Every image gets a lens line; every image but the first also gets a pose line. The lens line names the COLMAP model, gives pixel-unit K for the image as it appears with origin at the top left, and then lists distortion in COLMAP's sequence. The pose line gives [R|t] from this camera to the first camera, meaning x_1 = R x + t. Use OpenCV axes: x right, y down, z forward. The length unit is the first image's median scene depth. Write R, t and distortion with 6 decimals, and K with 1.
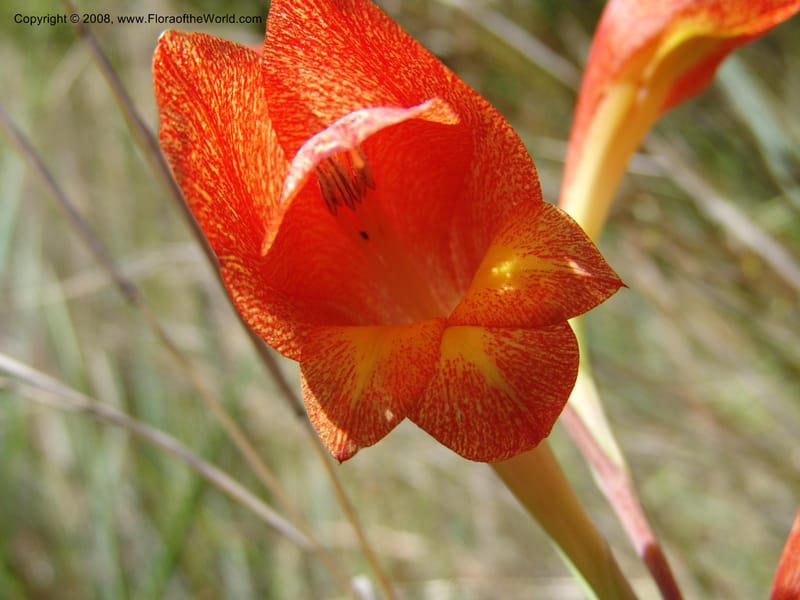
lens RADIAL K [[1174.3, 0, 400.0], [0, 1174.3, 300.0], [0, 0, 1]] dist [-0.320897, -0.060714]
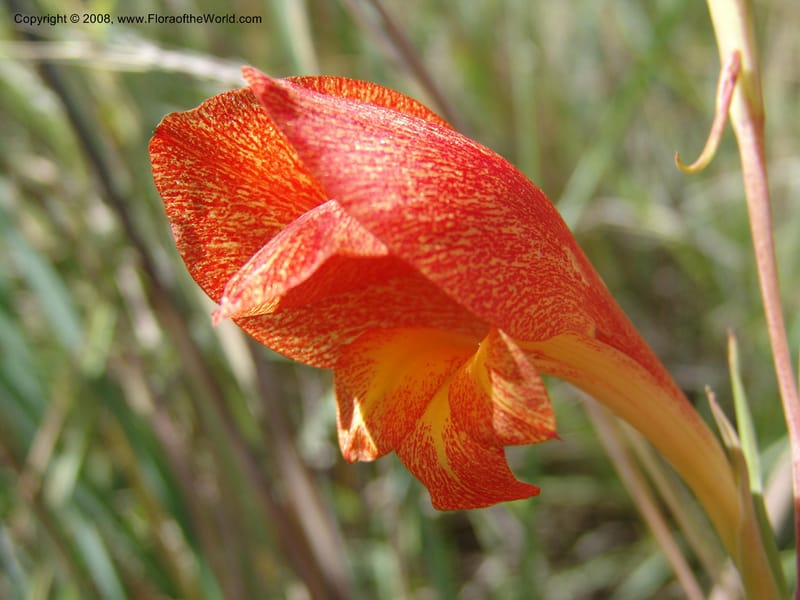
lens RADIAL K [[1174.3, 0, 400.0], [0, 1174.3, 300.0], [0, 0, 1]] dist [-0.320897, -0.060714]
pose [[0.705431, 0.352161, -0.615101, 0.654988], [0.080963, 0.822115, 0.563535, -0.657429], [0.704139, -0.447336, 0.551433, 0.448215]]
